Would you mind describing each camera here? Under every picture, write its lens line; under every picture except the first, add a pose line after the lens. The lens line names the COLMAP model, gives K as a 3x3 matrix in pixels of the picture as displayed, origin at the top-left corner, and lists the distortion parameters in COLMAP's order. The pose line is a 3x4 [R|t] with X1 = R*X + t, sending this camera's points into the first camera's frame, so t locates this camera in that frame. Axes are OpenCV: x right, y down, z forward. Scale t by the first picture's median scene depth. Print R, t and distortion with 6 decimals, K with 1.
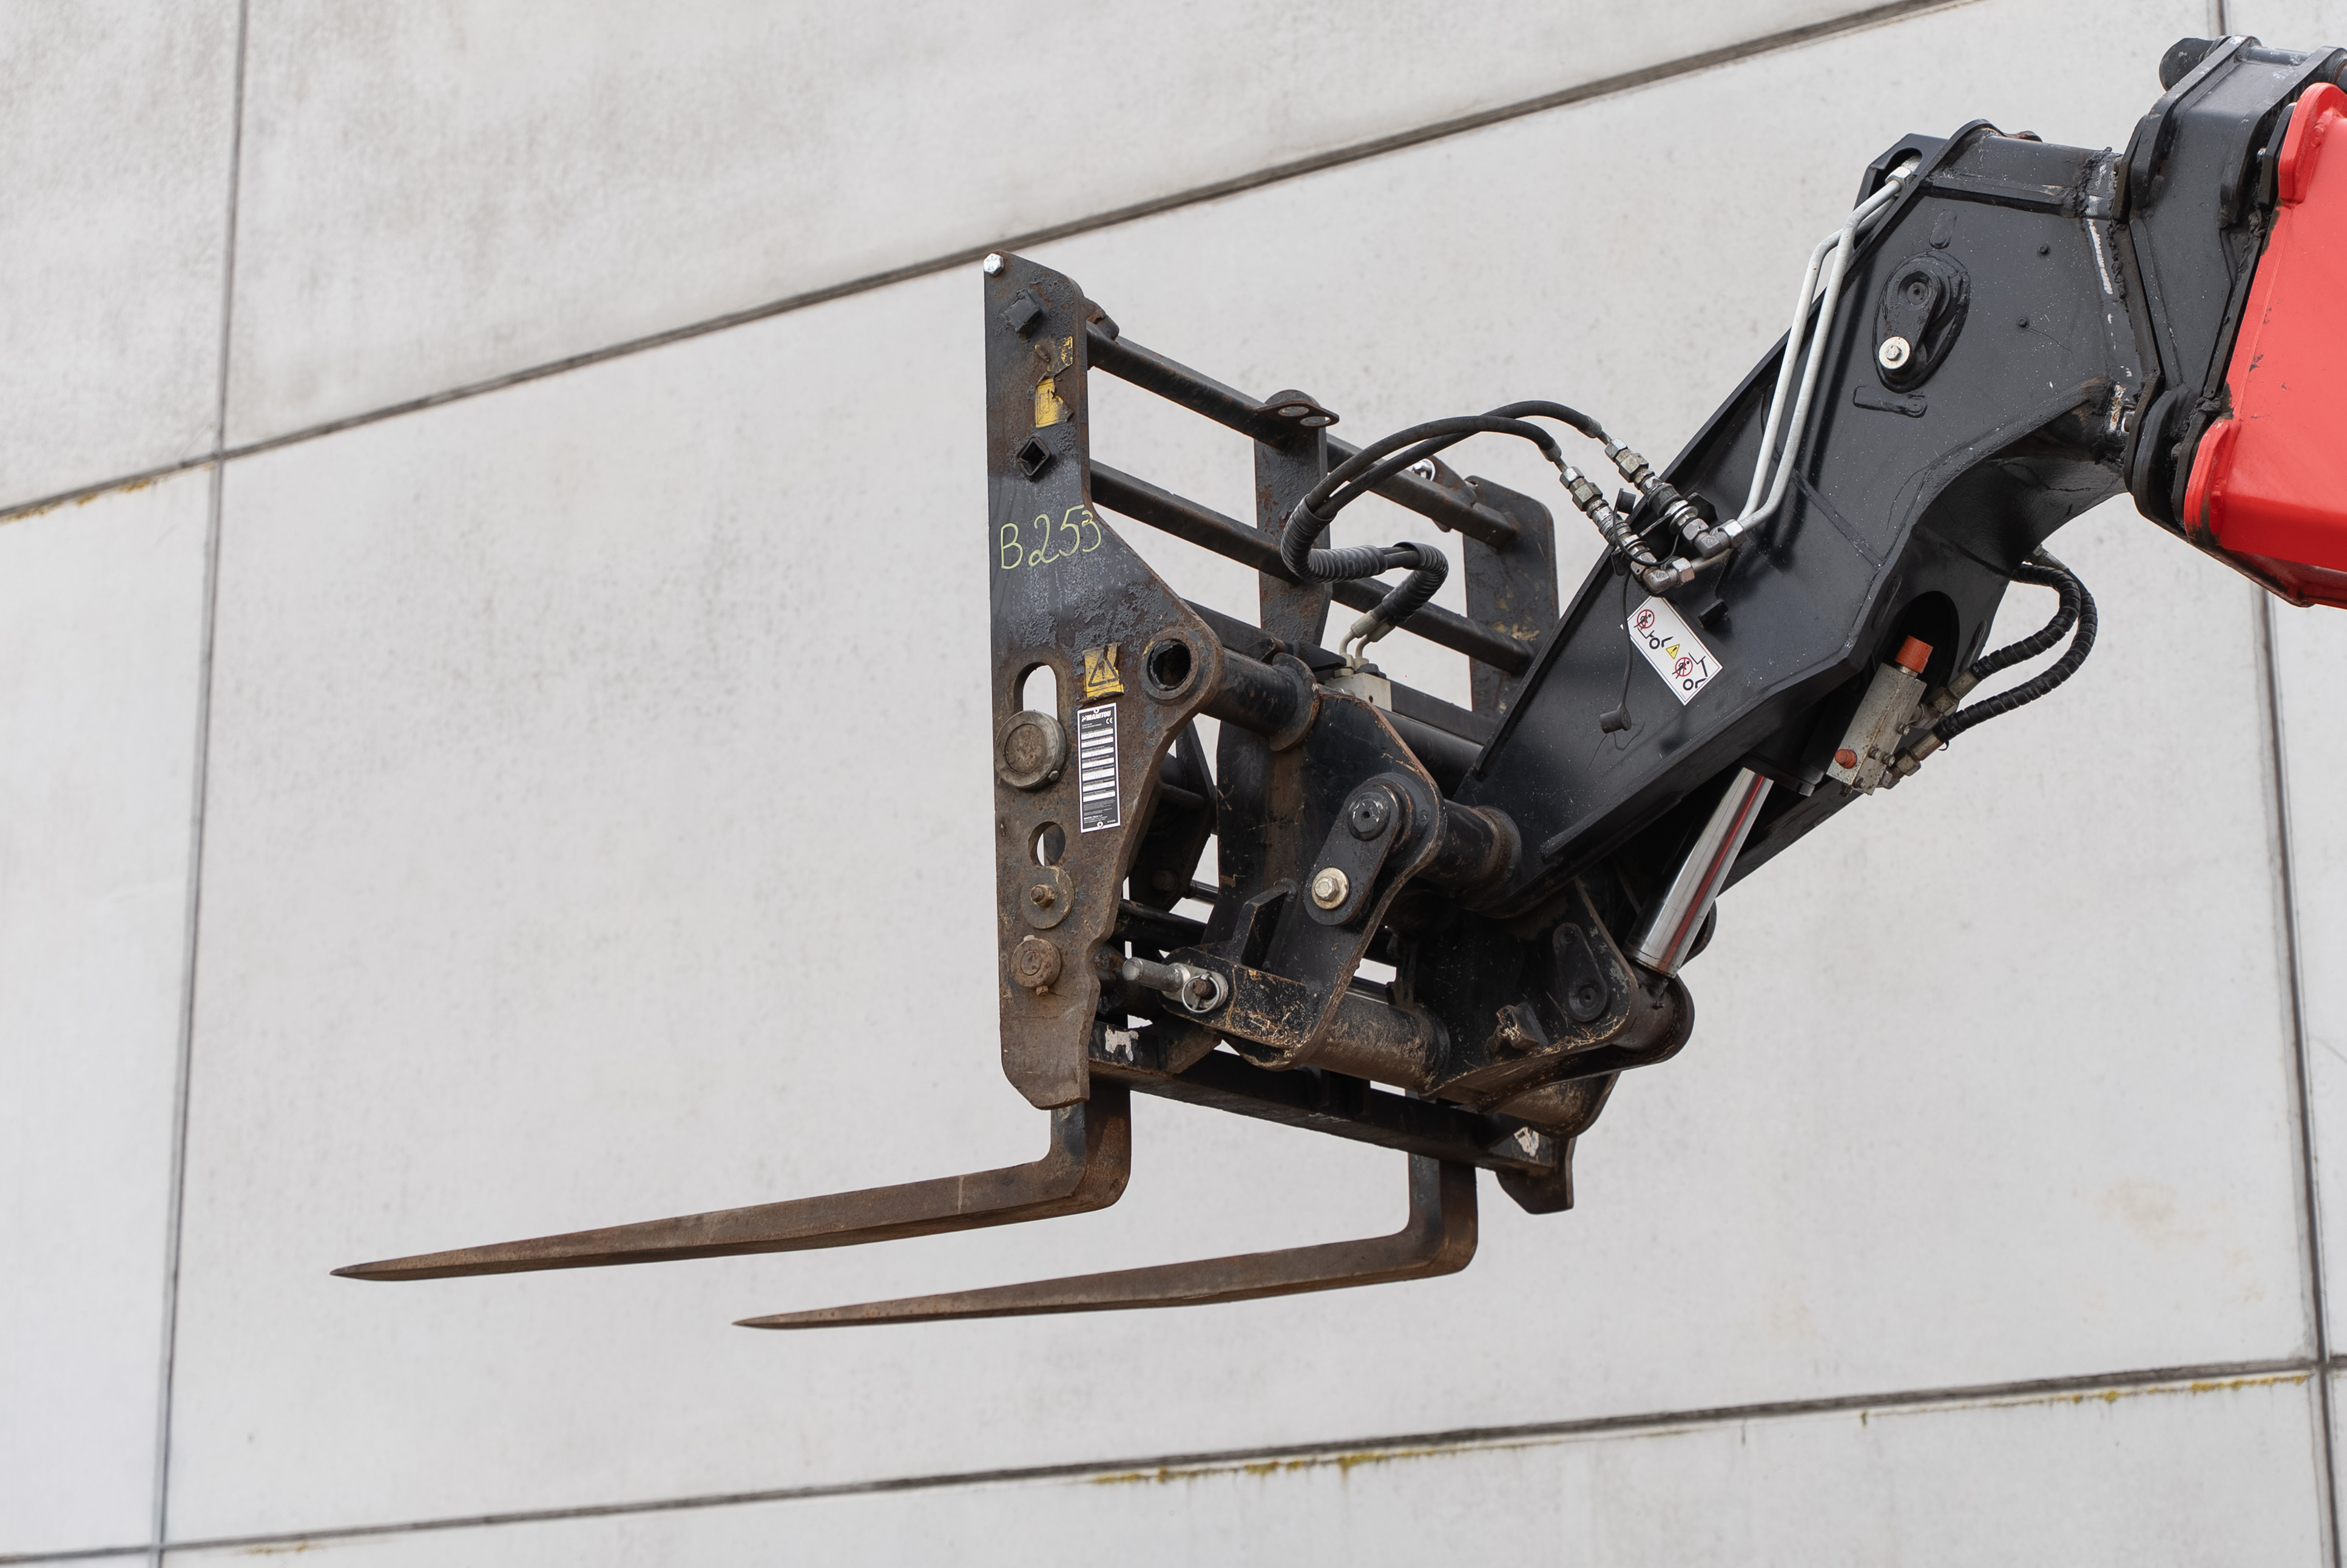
lens RADIAL K [[4486.9, 0, 1173.5], [0, 4486.9, 784.0], [0, 0, 1]] dist [0.021317, -0.070969]
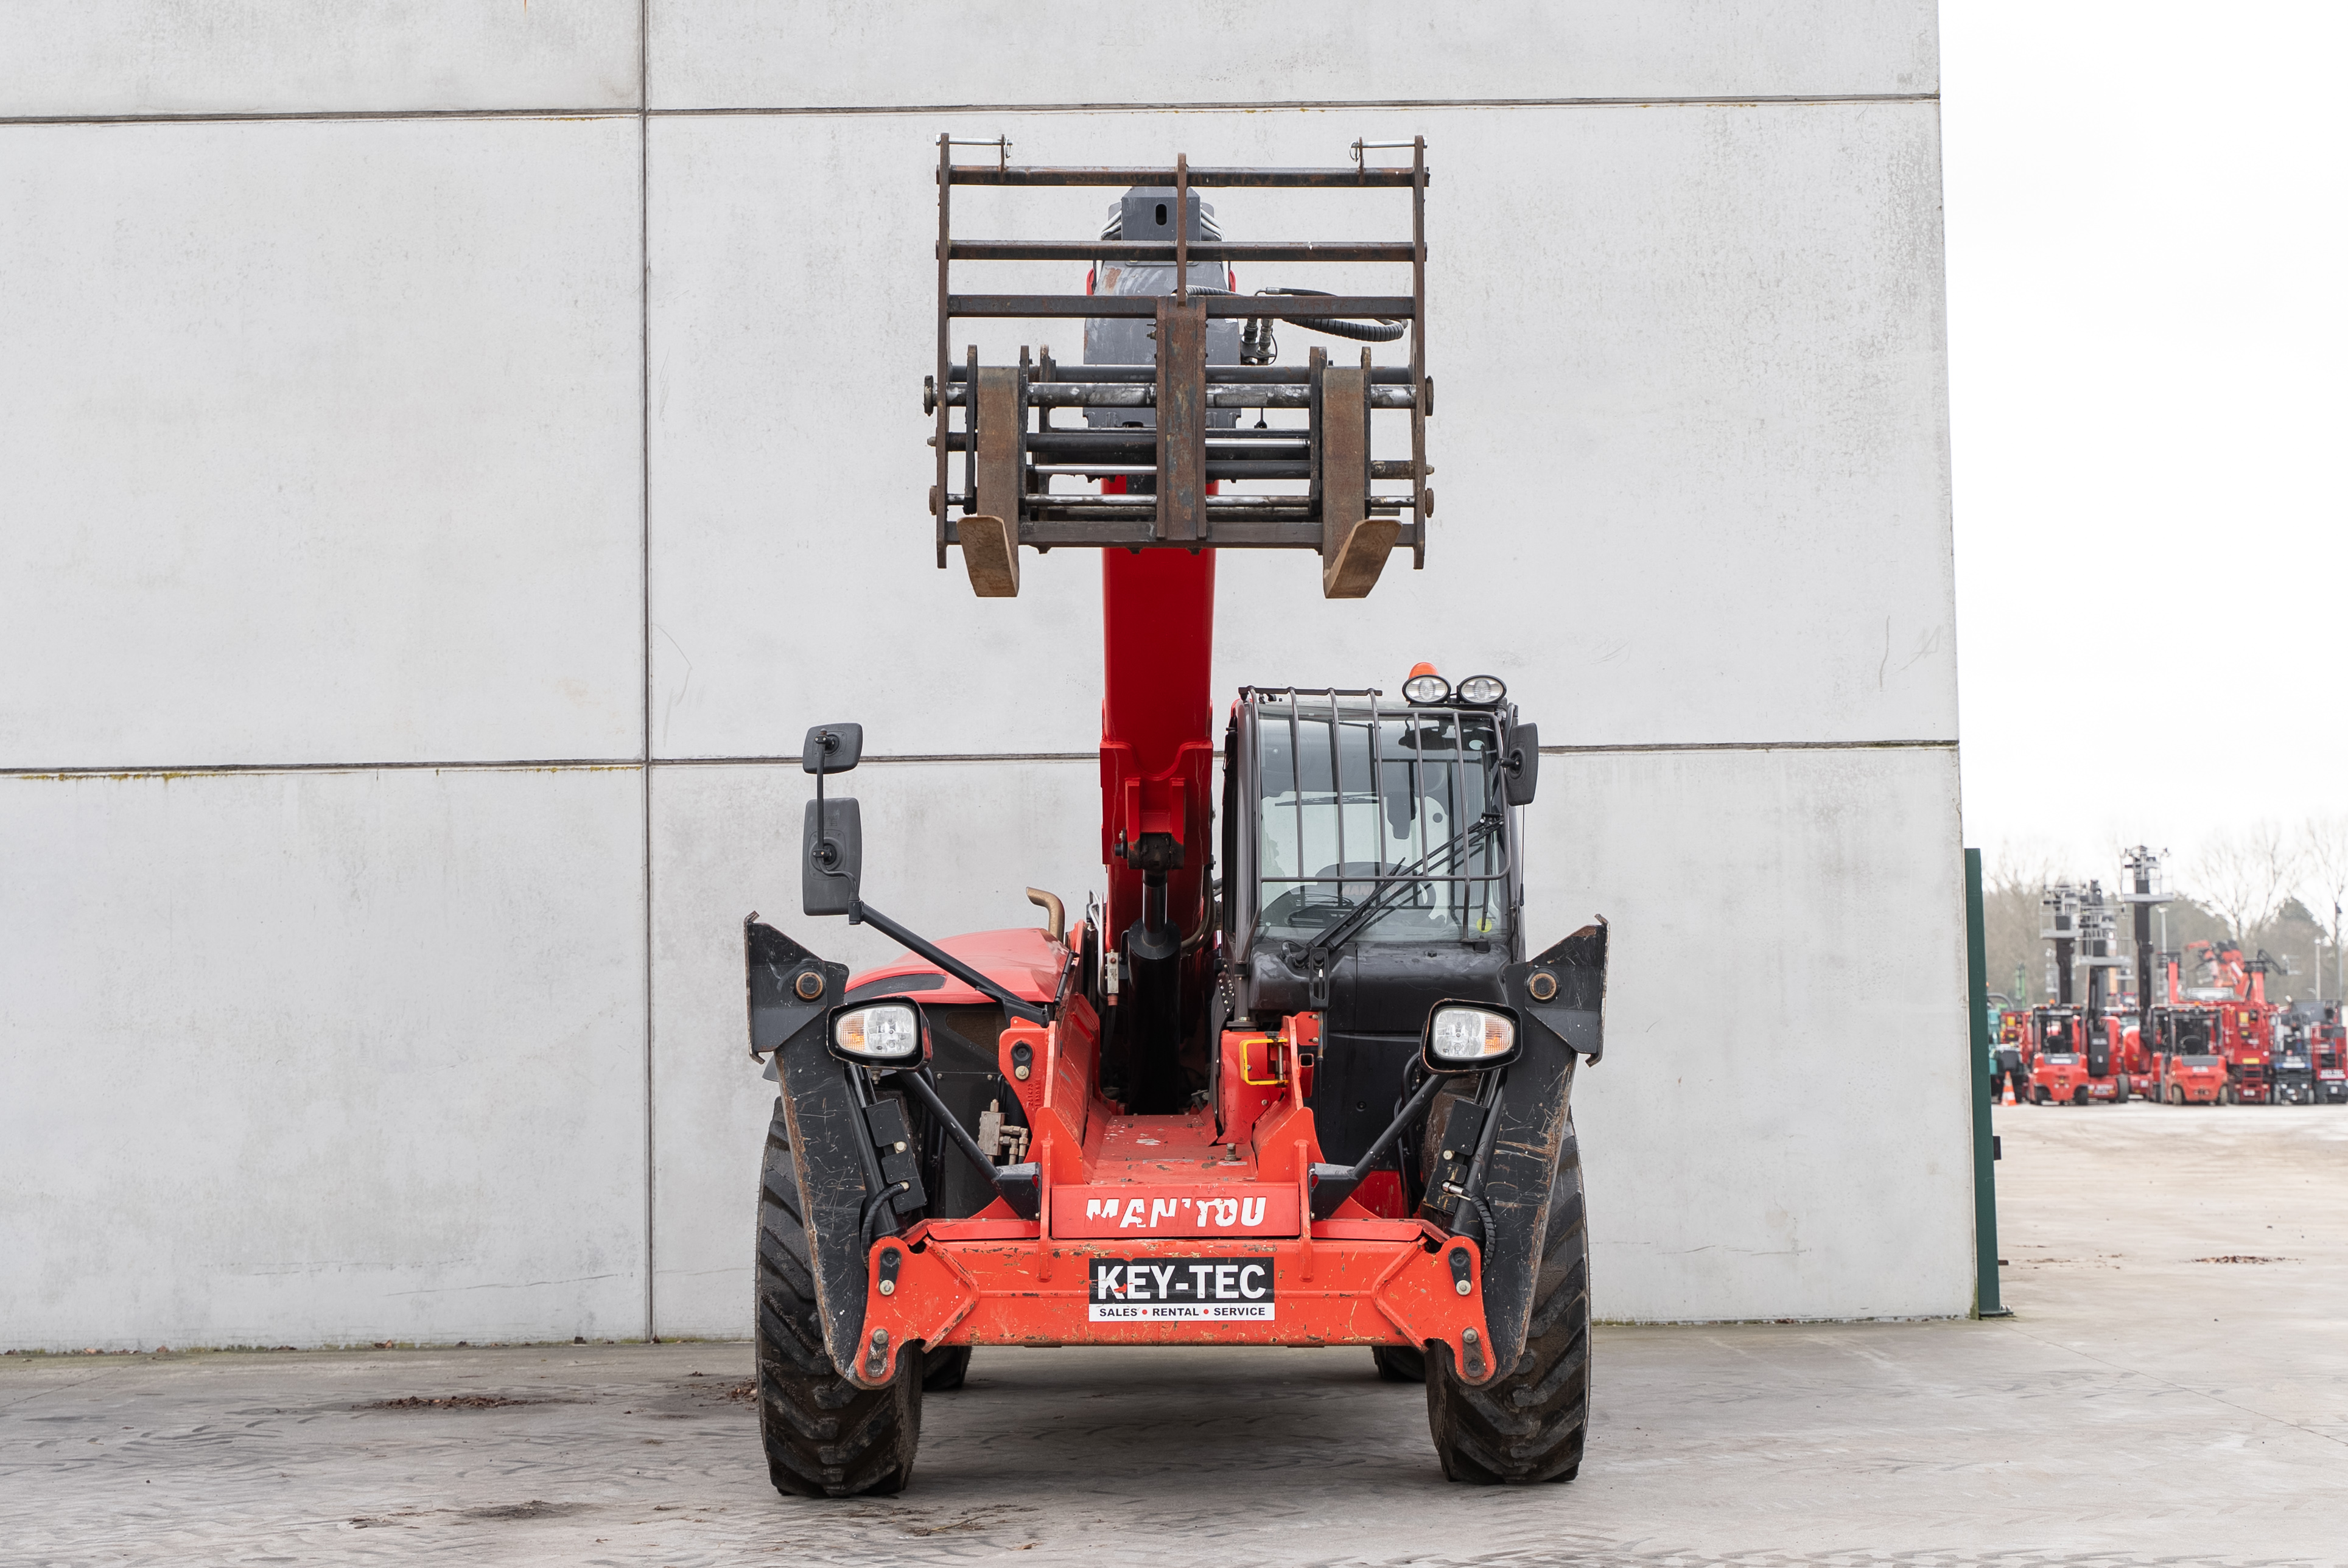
lens RADIAL K [[3614.6, 0, 1169.5], [0, 3614.6, 818.7], [0, 0, 1]] dist [0.004679, -0.045392]
pose [[0.828858, 0.031615, 0.558565, -0.568730], [-0.138280, 0.979001, 0.149784, -0.162355], [-0.542100, -0.201388, 0.815825, -0.700017]]
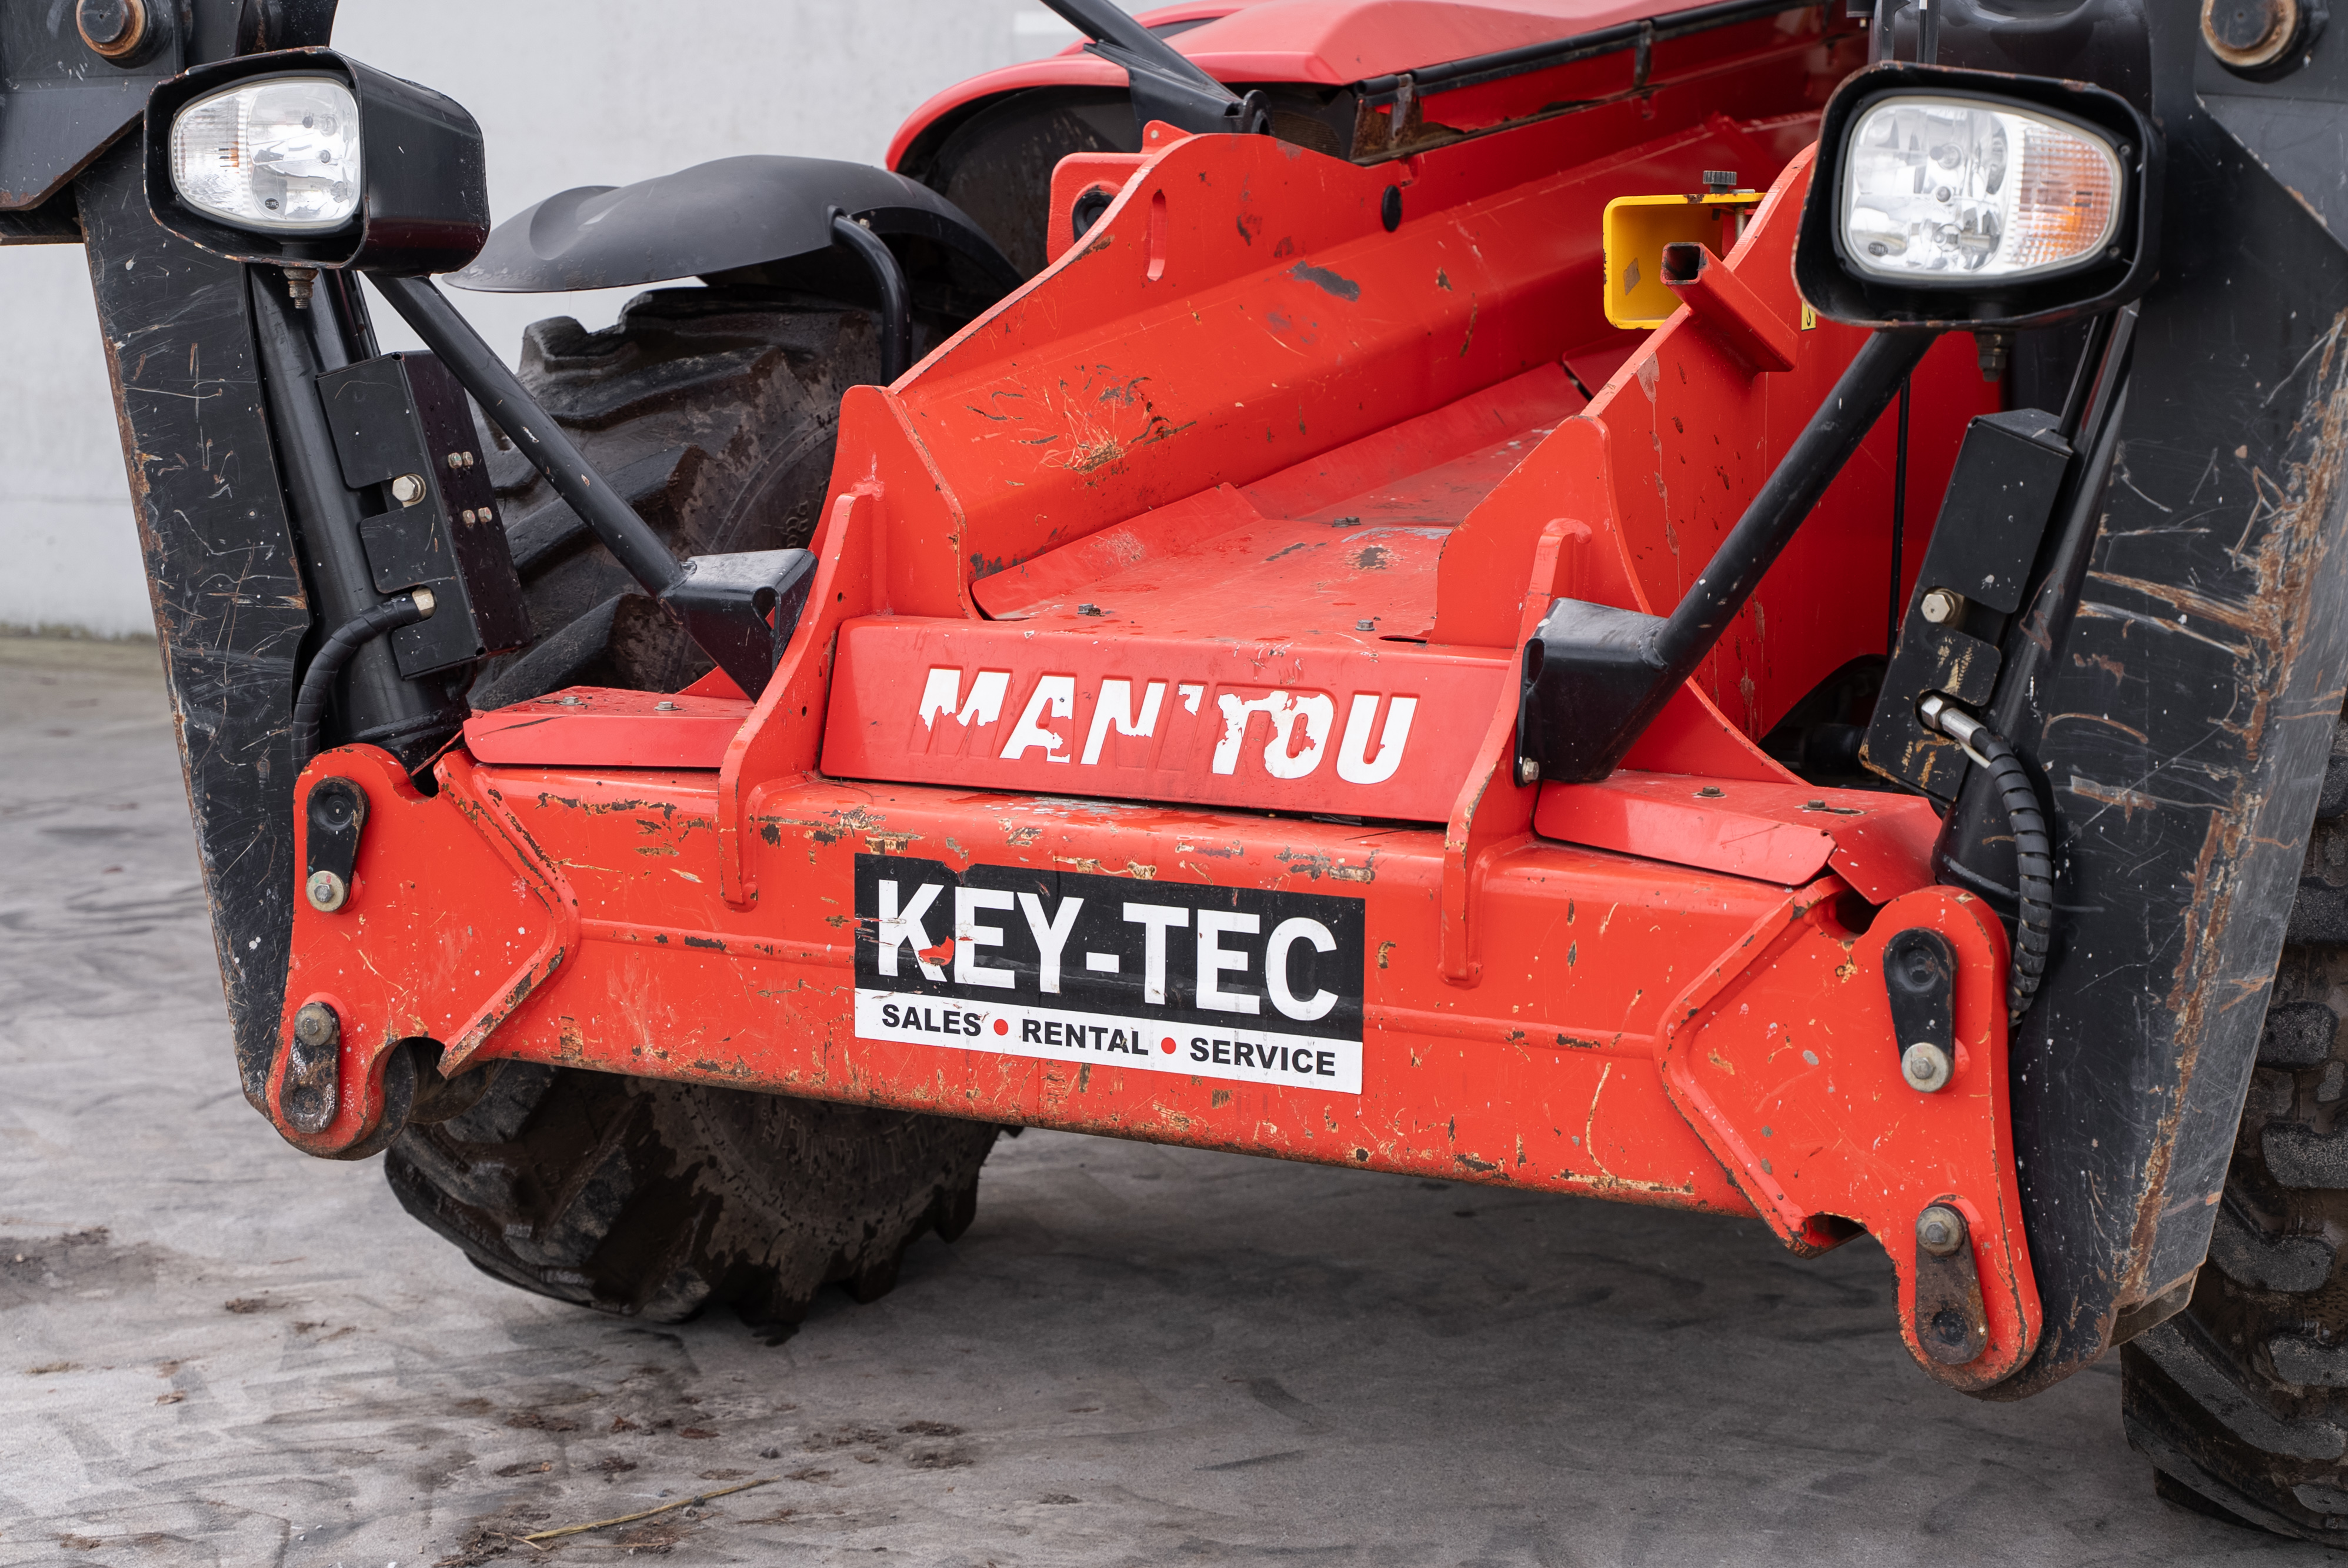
lens RADIAL K [[4169.0, 0, 1182.1], [0, 4169.0, 824.0], [0, 0, 1]] dist [-0.001355, -0.052620]
pose [[0.990743, -0.011031, 0.135302, 0.015997], [-0.044442, 0.915414, 0.400053, -0.033706], [-0.128270, -0.402363, 0.906450, -0.192299]]
